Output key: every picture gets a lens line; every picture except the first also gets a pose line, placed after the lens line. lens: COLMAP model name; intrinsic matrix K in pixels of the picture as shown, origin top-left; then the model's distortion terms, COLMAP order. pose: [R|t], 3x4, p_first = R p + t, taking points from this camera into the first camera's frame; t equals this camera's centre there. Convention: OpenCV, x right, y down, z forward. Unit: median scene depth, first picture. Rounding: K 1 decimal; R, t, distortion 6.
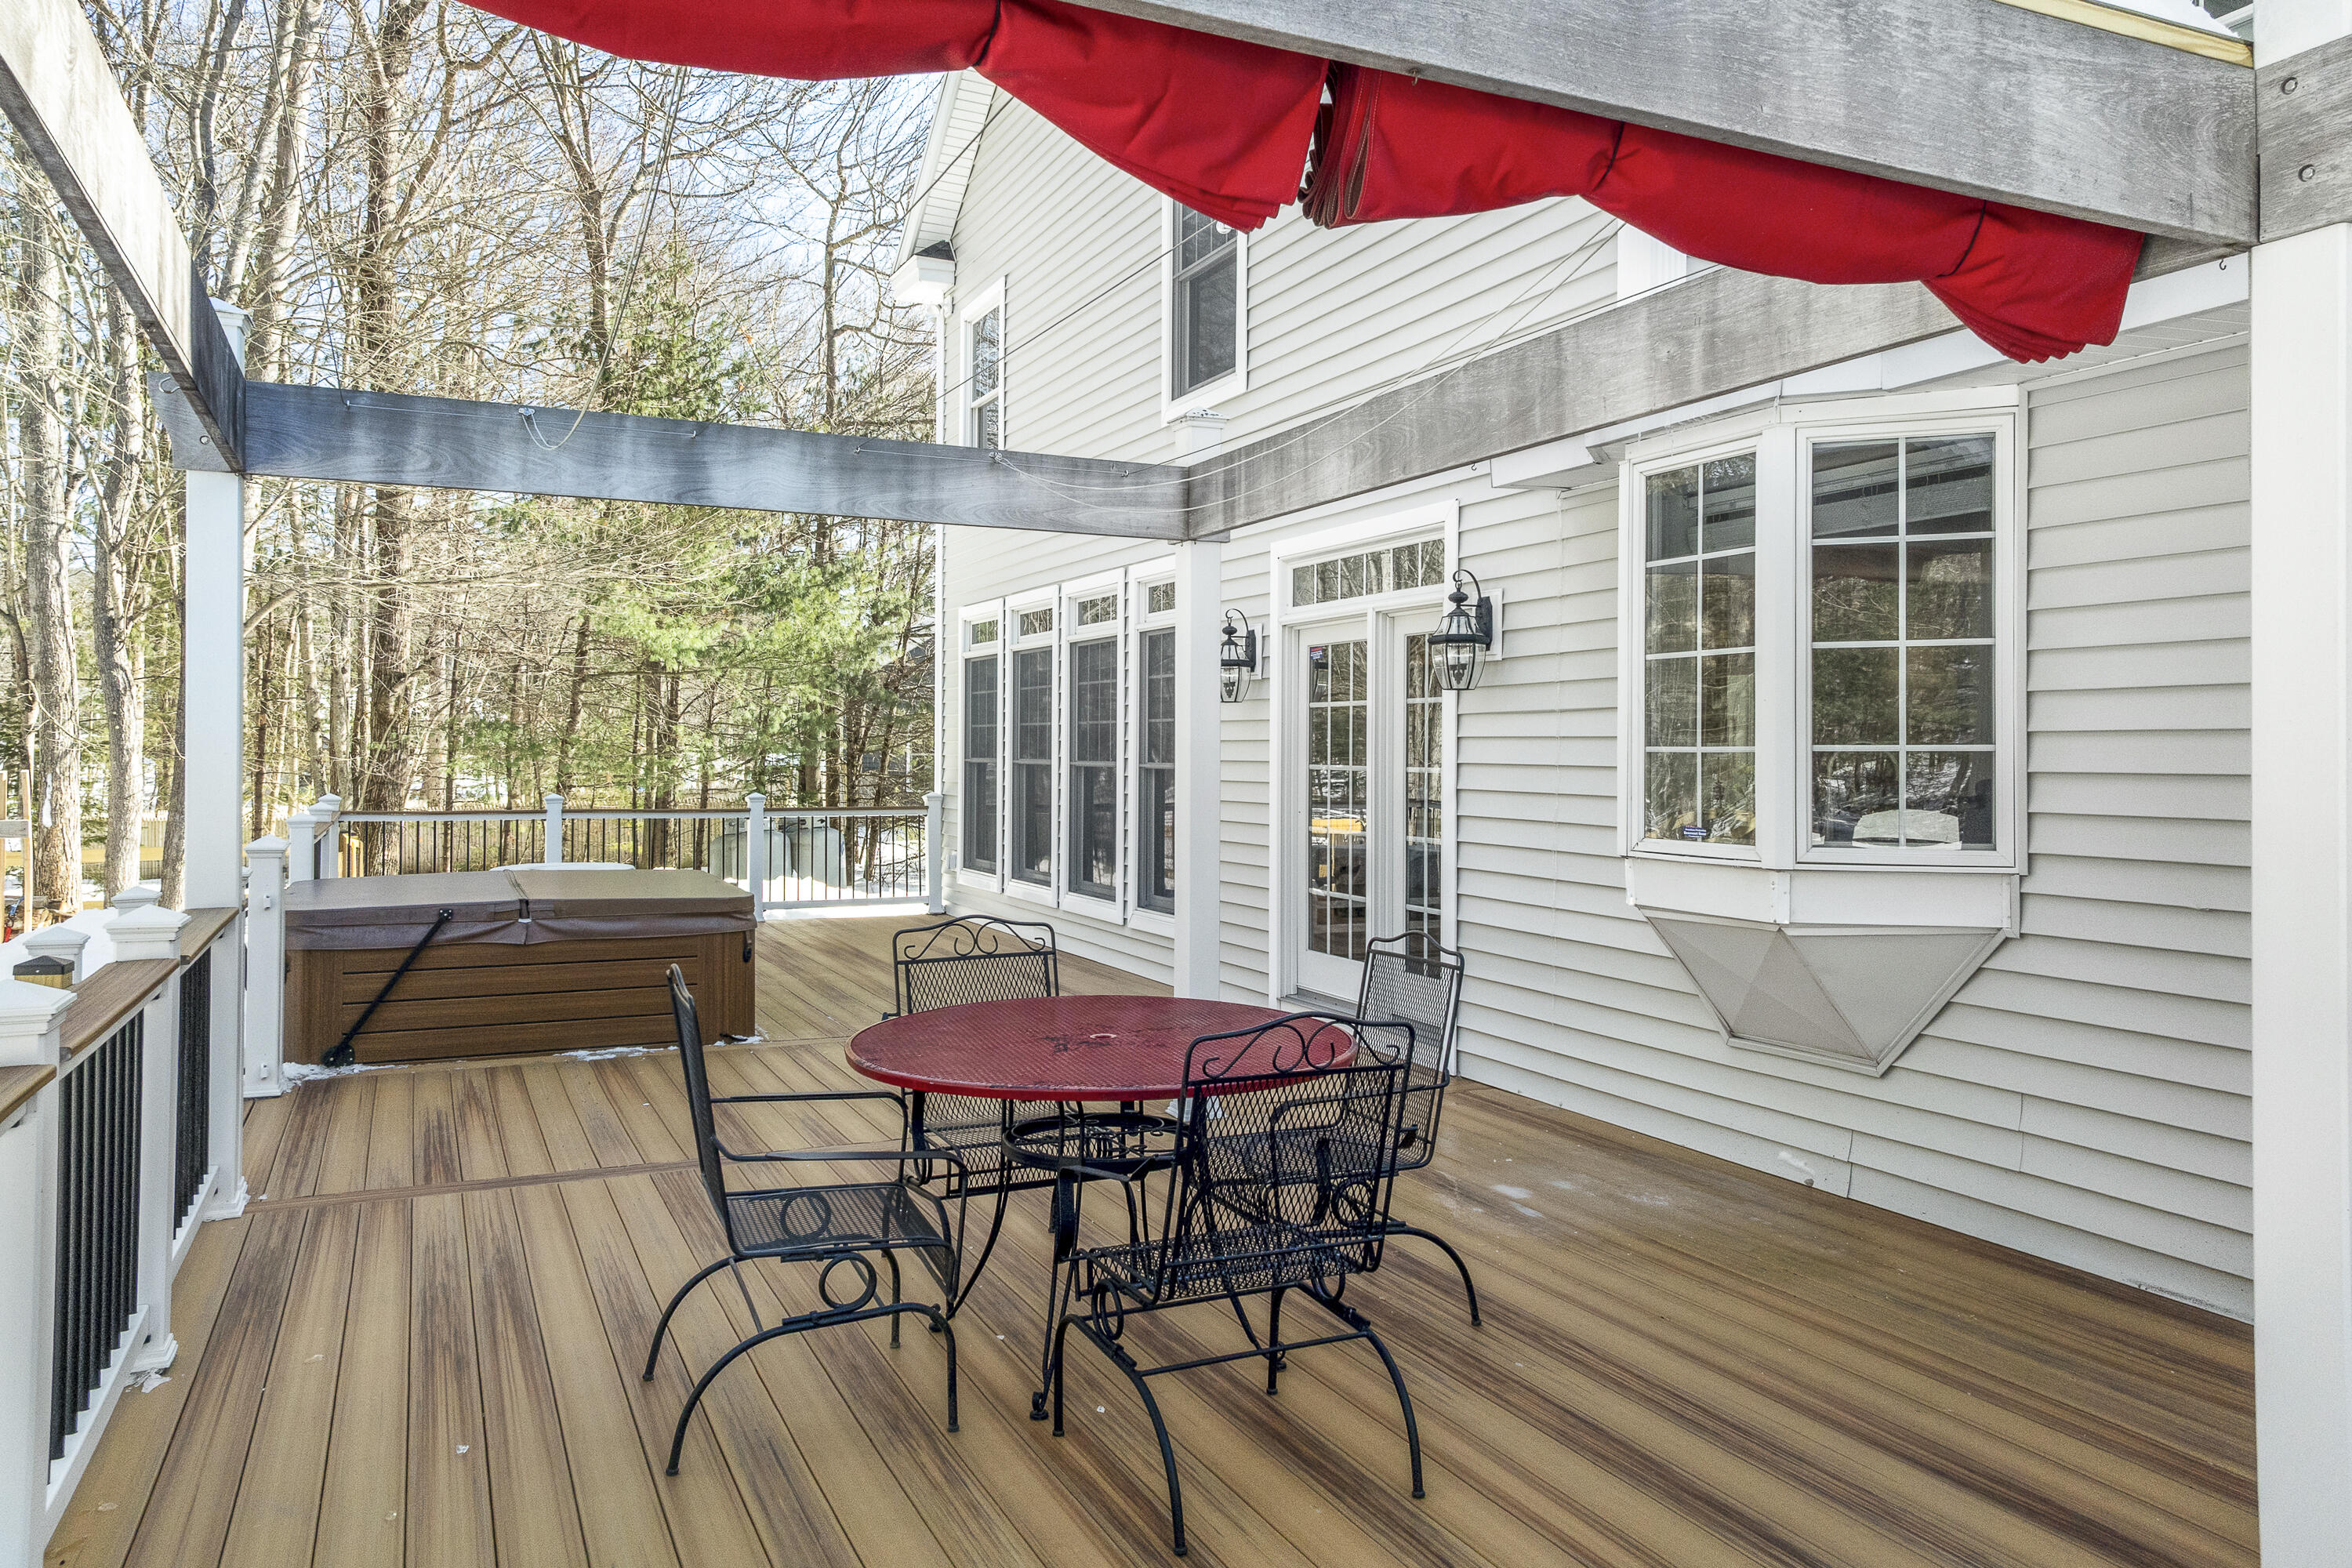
lens RADIAL K [[1628.9, 0, 1190.3], [0, 1628.9, 755.6], [0, 0, 1]] dist [0.004922, 0.001522]
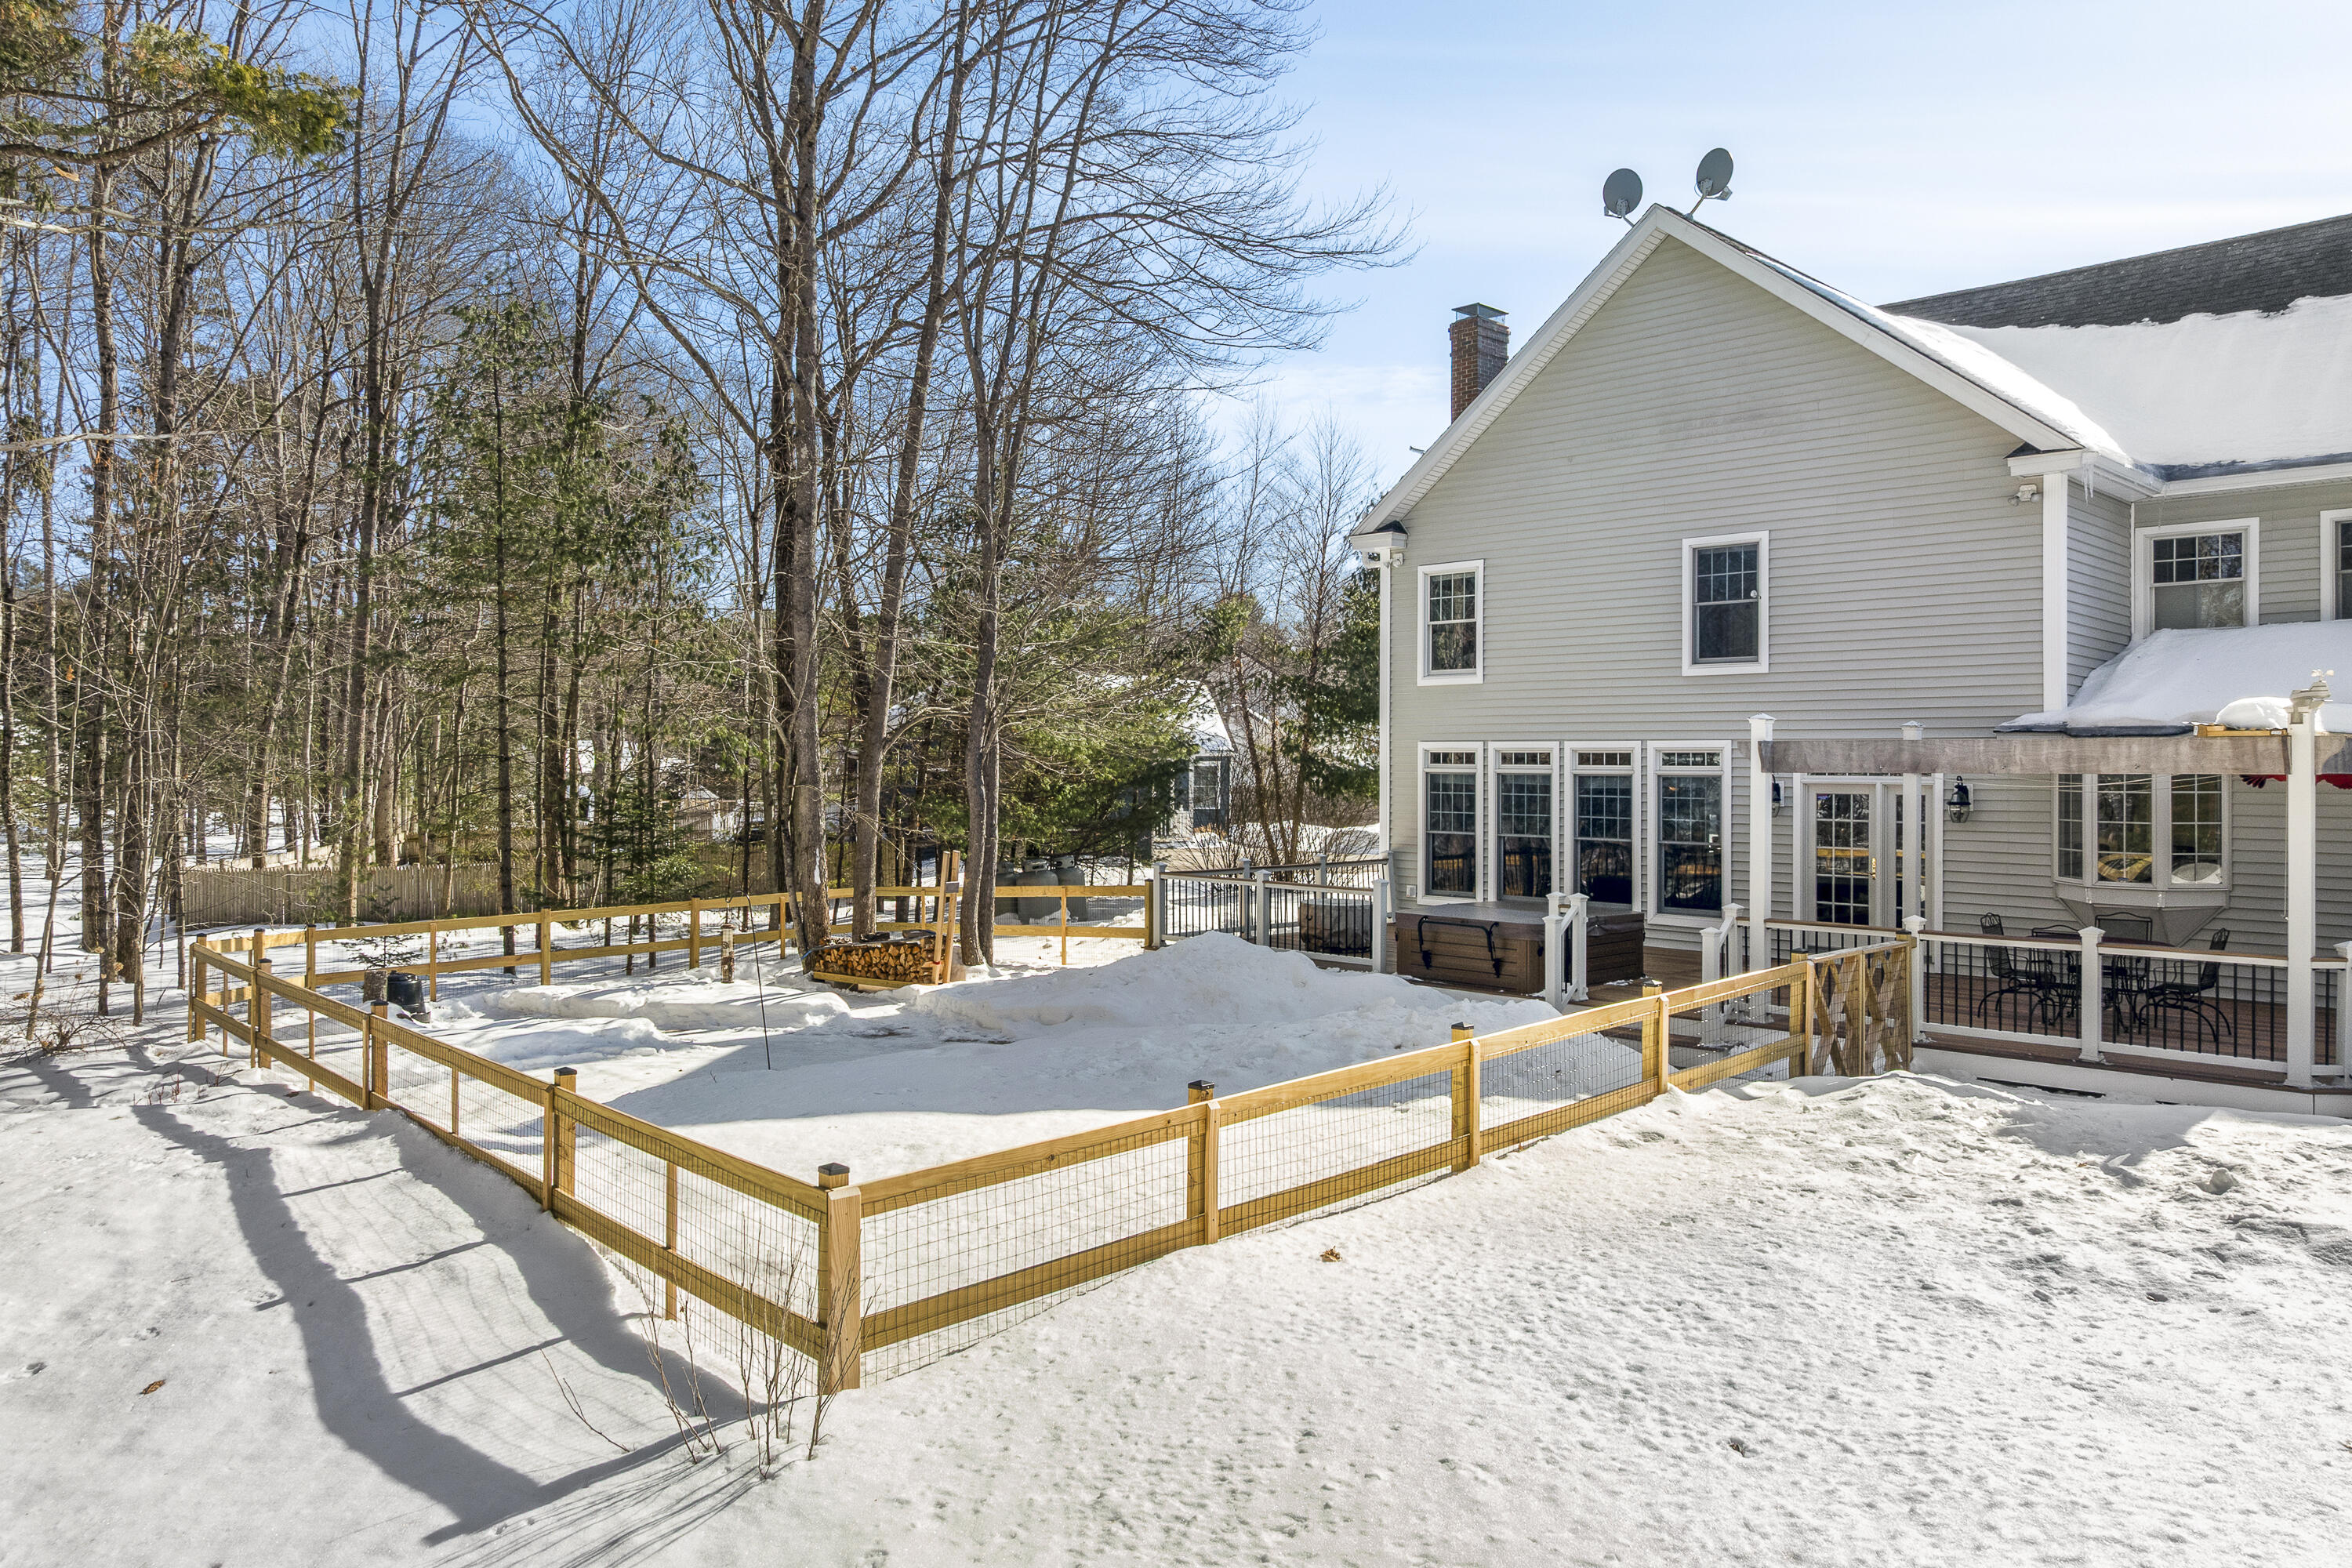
lens RADIAL K [[1628.9, 0, 1190.3], [0, 1628.9, 755.6], [0, 0, 1]] dist [0.004922, 0.001522]
pose [[0.947647, 0.004261, 0.319291, -1.527717], [-0.002047, 0.999971, -0.007268, -0.104222], [-0.319313, 0.006234, 0.947629, -0.899947]]
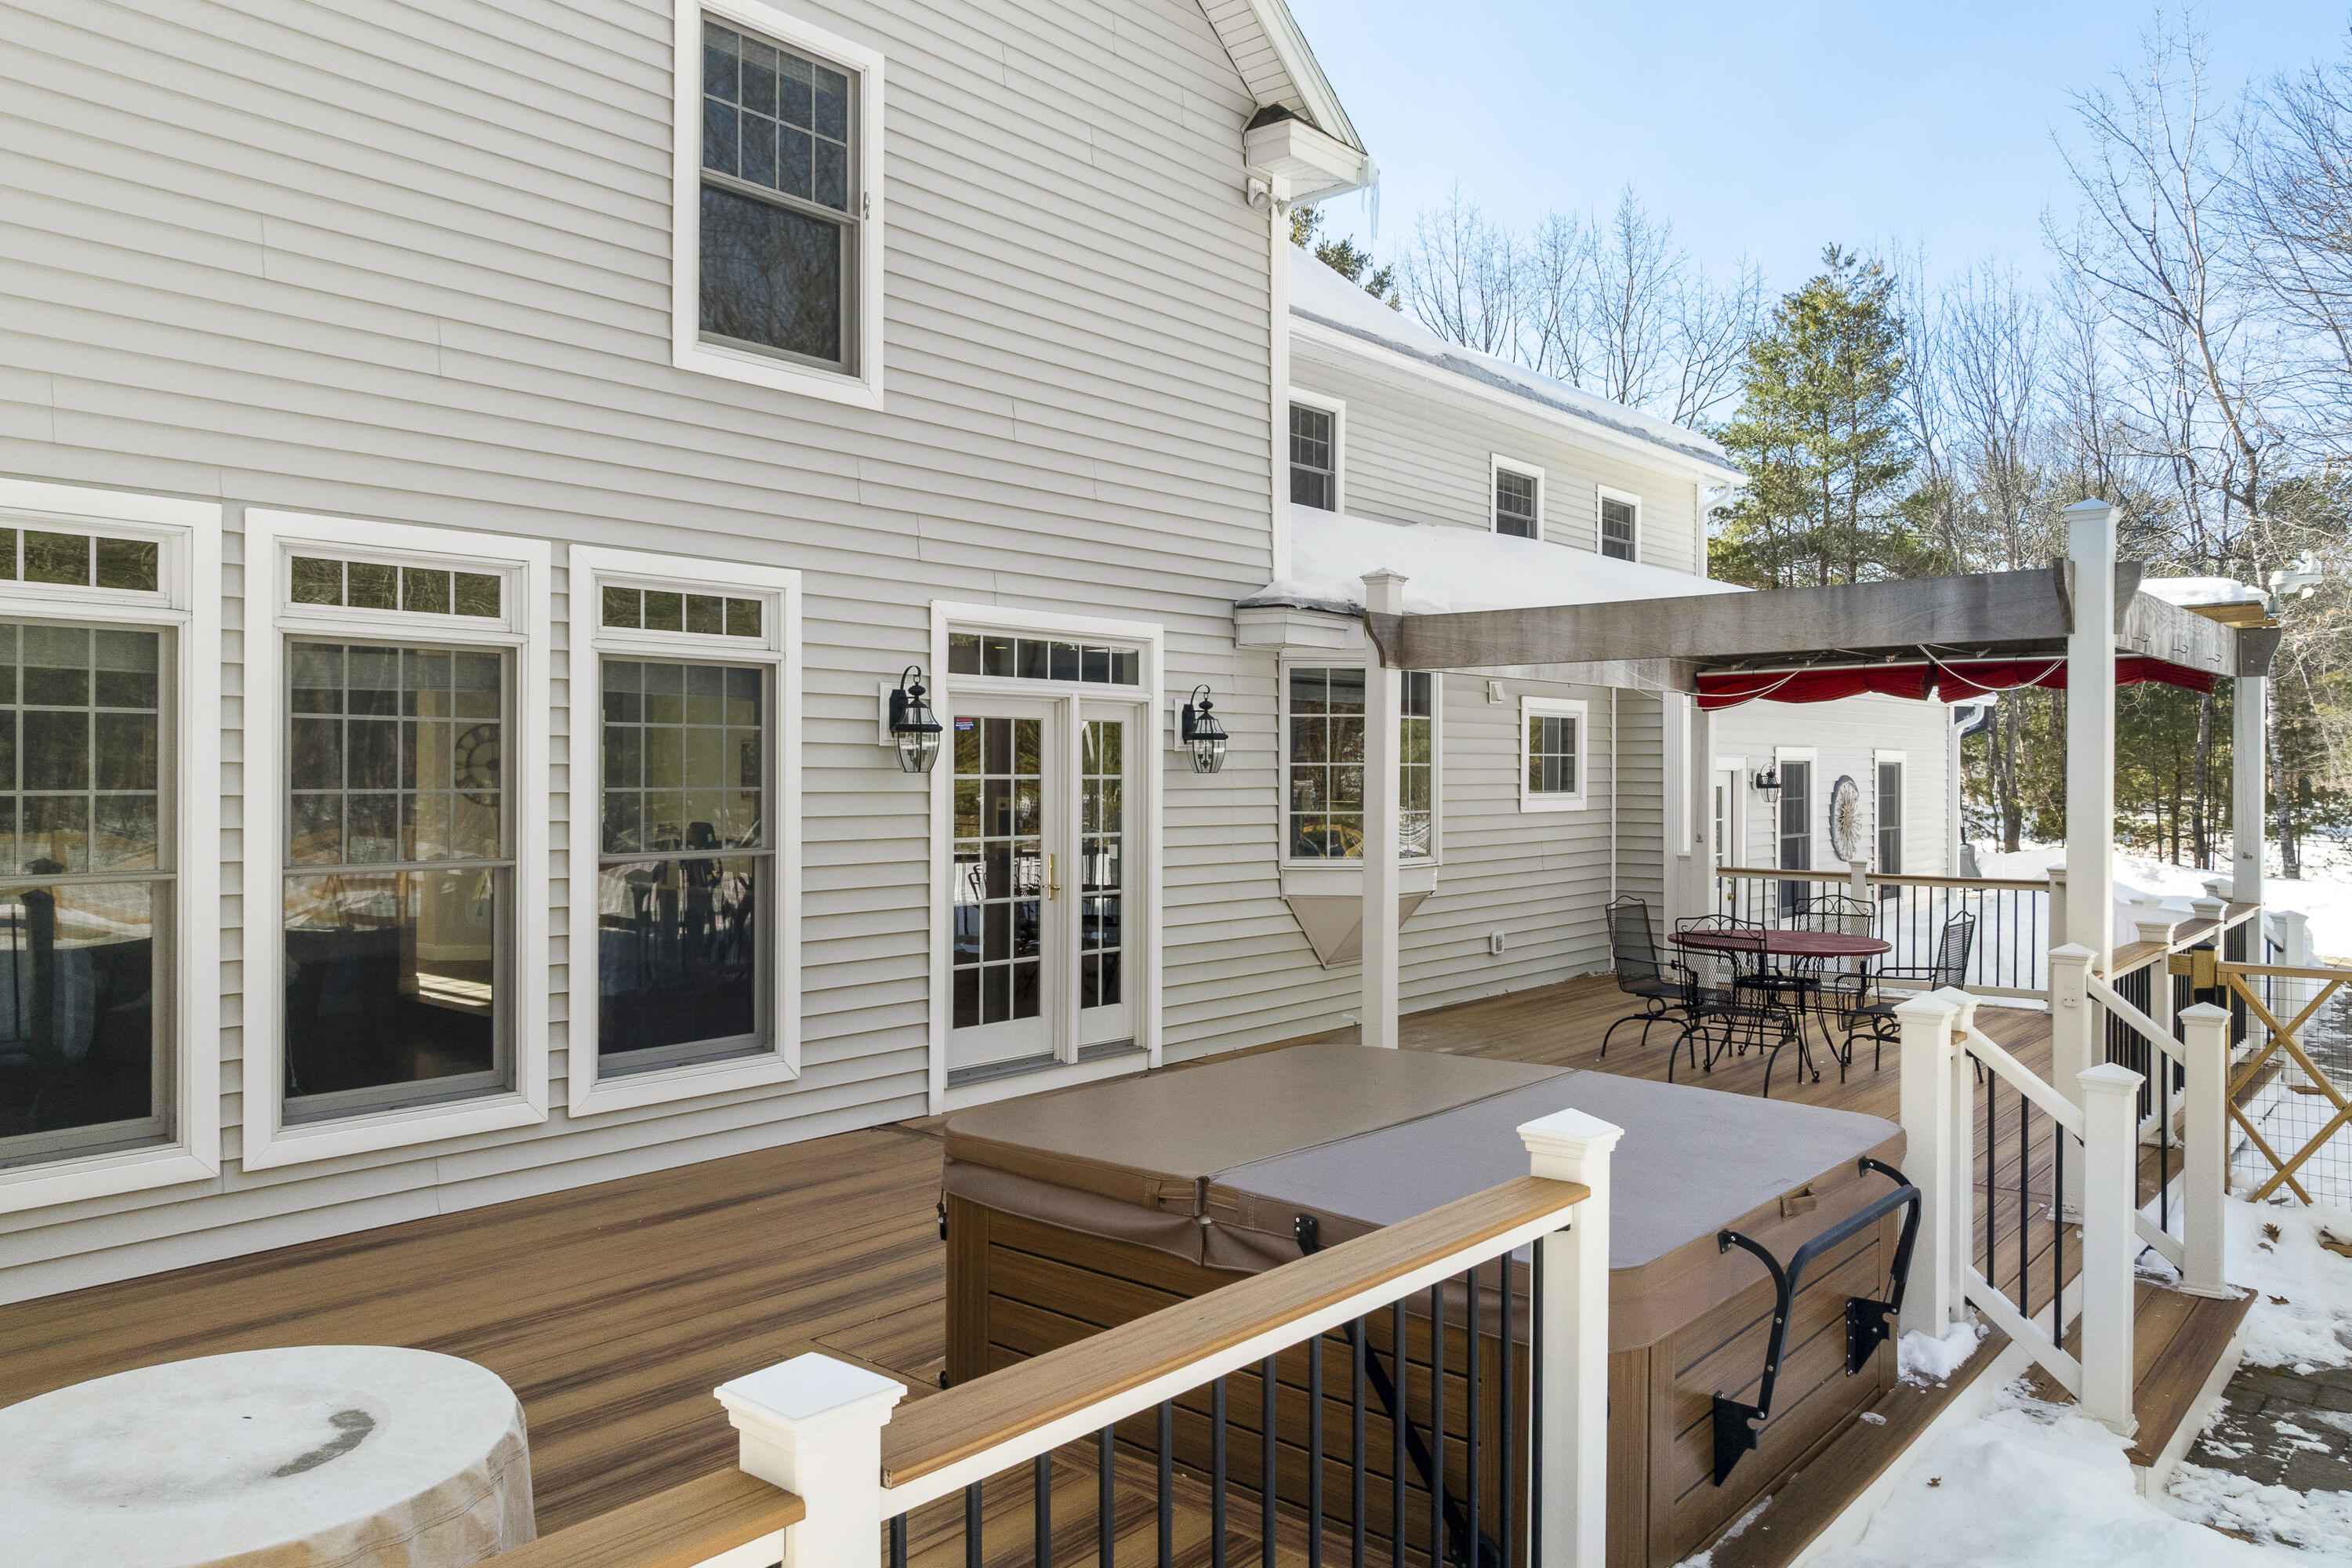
lens RADIAL K [[1641.3, 0, 1161.7], [0, 1641.3, 800.1], [0, 0, 1]] dist [-0.003098, -0.003168]
pose [[-0.397977, -0.024080, 0.917079, -0.913719], [-0.007411, 0.999707, 0.023034, -0.041807], [-0.917365, 0.002371, -0.398039, 1.324973]]
